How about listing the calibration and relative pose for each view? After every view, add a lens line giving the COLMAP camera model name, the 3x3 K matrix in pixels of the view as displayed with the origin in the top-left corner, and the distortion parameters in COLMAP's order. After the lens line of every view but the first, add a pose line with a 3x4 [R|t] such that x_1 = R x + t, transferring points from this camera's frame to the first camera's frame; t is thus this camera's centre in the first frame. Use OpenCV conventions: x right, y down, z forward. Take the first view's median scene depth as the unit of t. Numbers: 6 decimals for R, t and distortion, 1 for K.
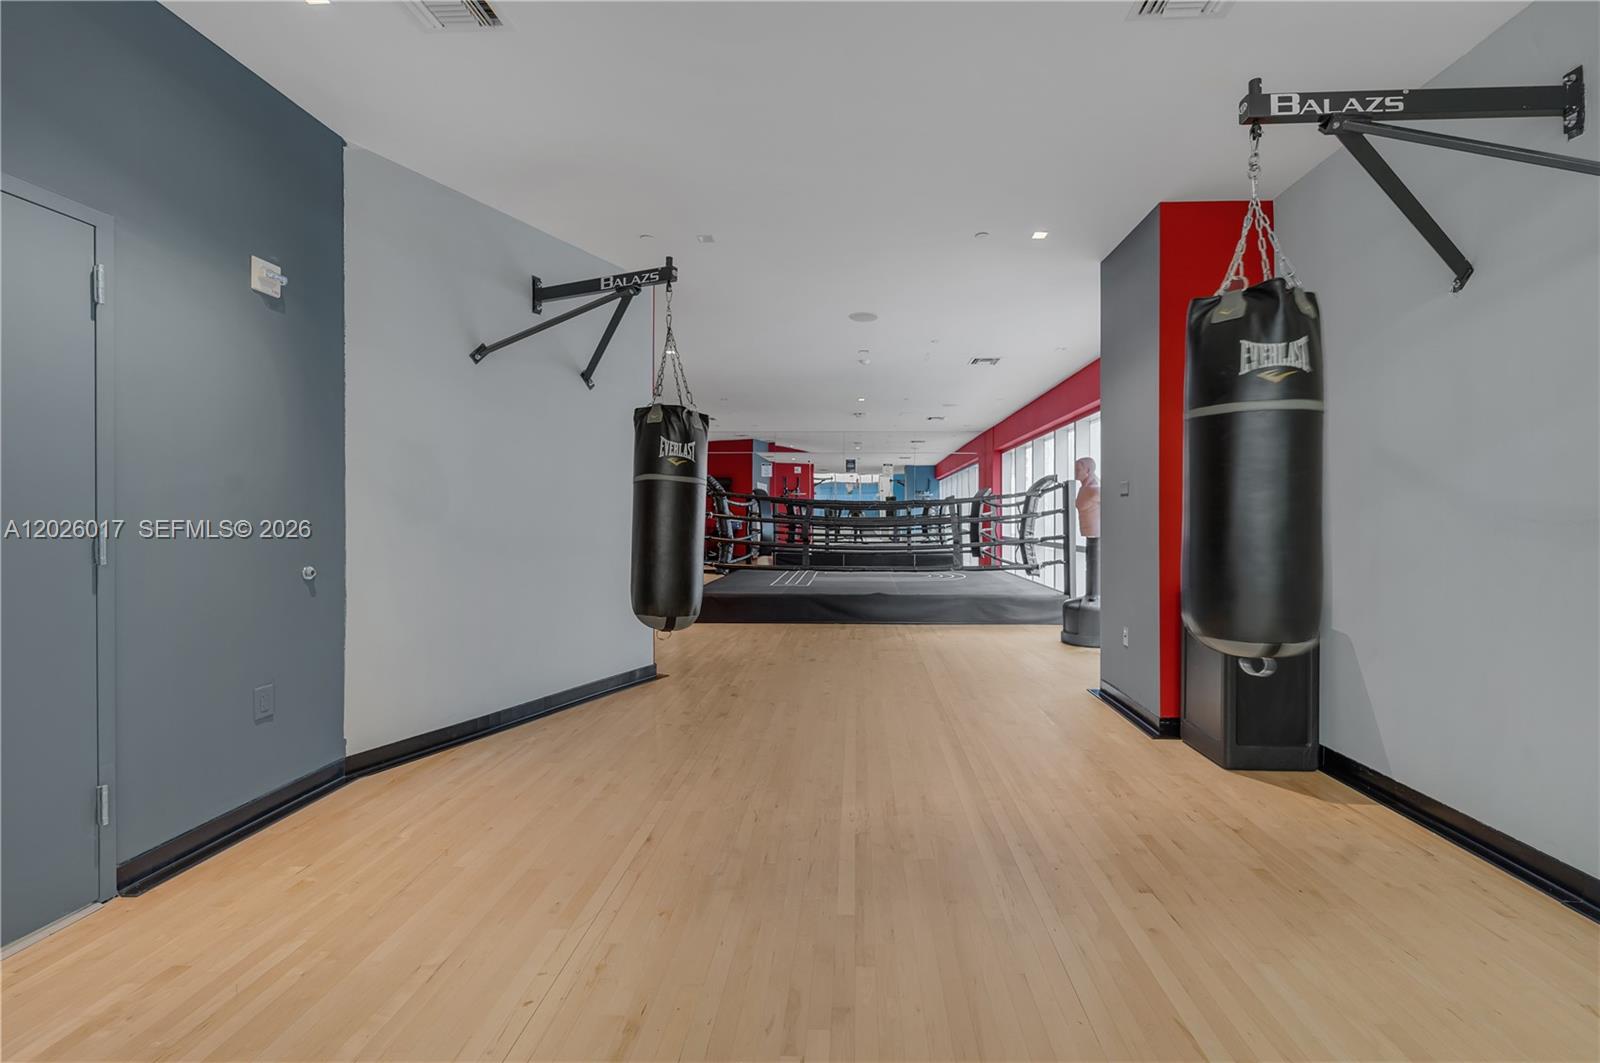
lens RADIAL K [[659.9, 0, 810.6], [0, 659.9, 523.2], [0, 0, 1]] dist [-0.002762, -0.000943]
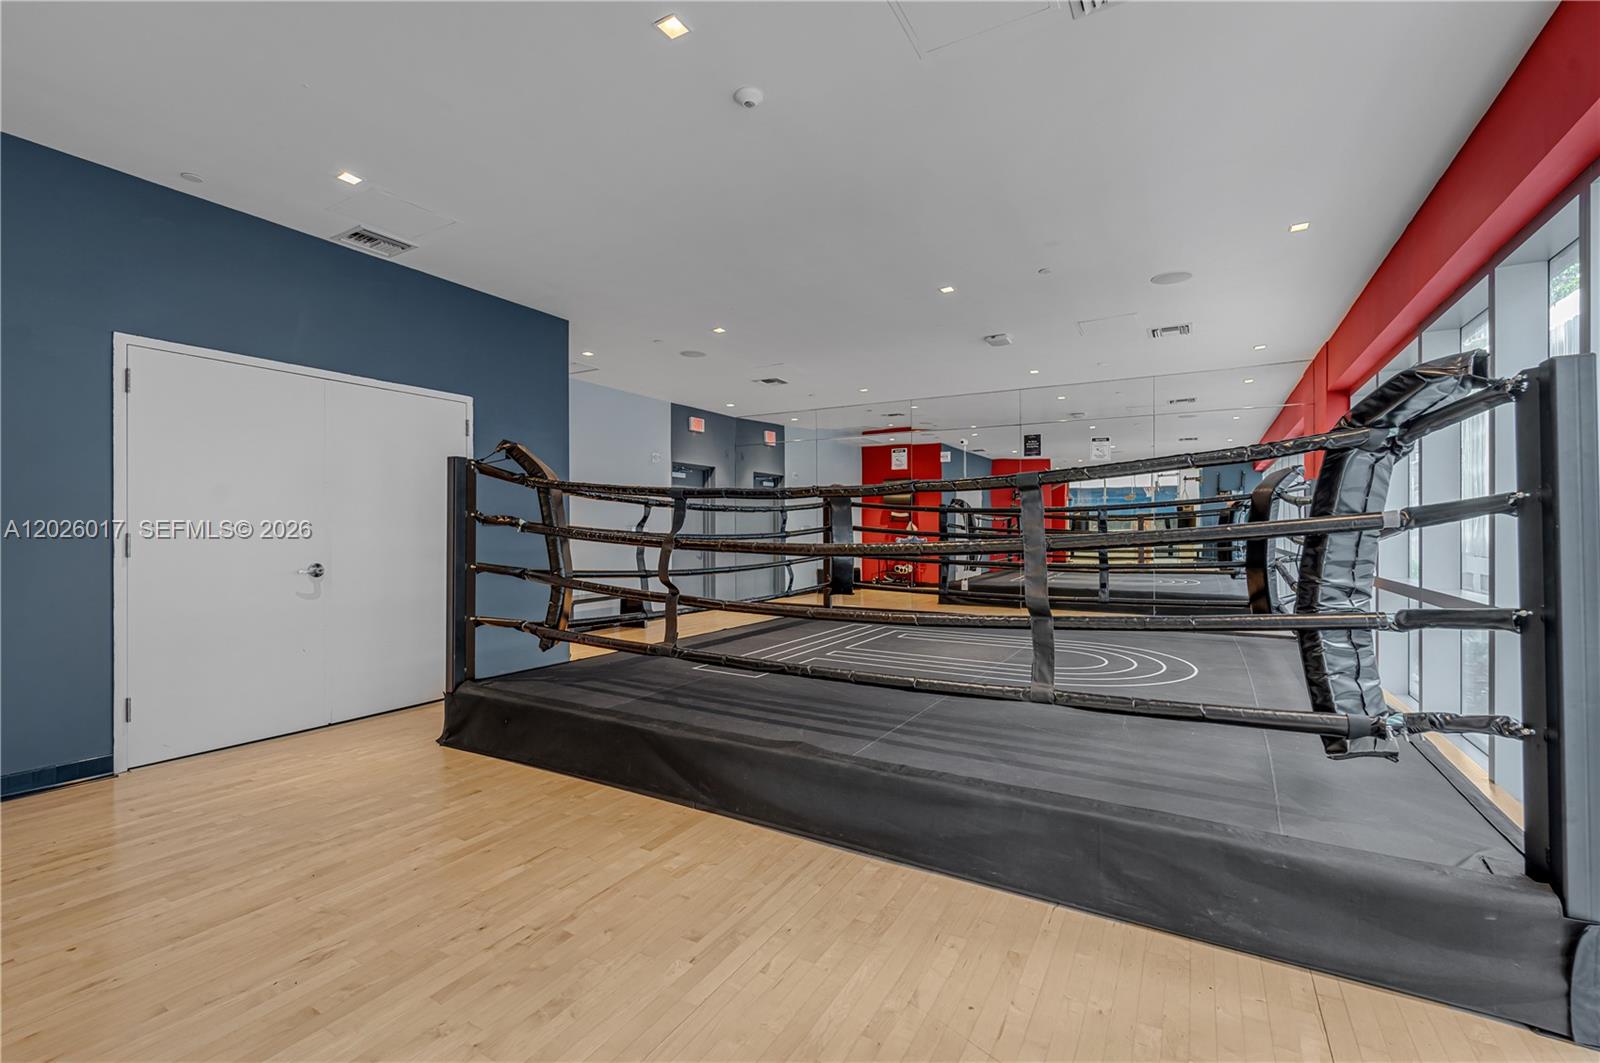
lens RADIAL K [[659.9, 0, 787.7], [0, 659.9, 531.3], [0, 0, 1]] dist [-0.002762, -0.000943]
pose [[0.881962, 0.005769, -0.471286, 0.260831], [-0.010326, 0.999922, -0.007084, -0.004935], [0.471208, 0.011114, 0.881952, 0.667269]]
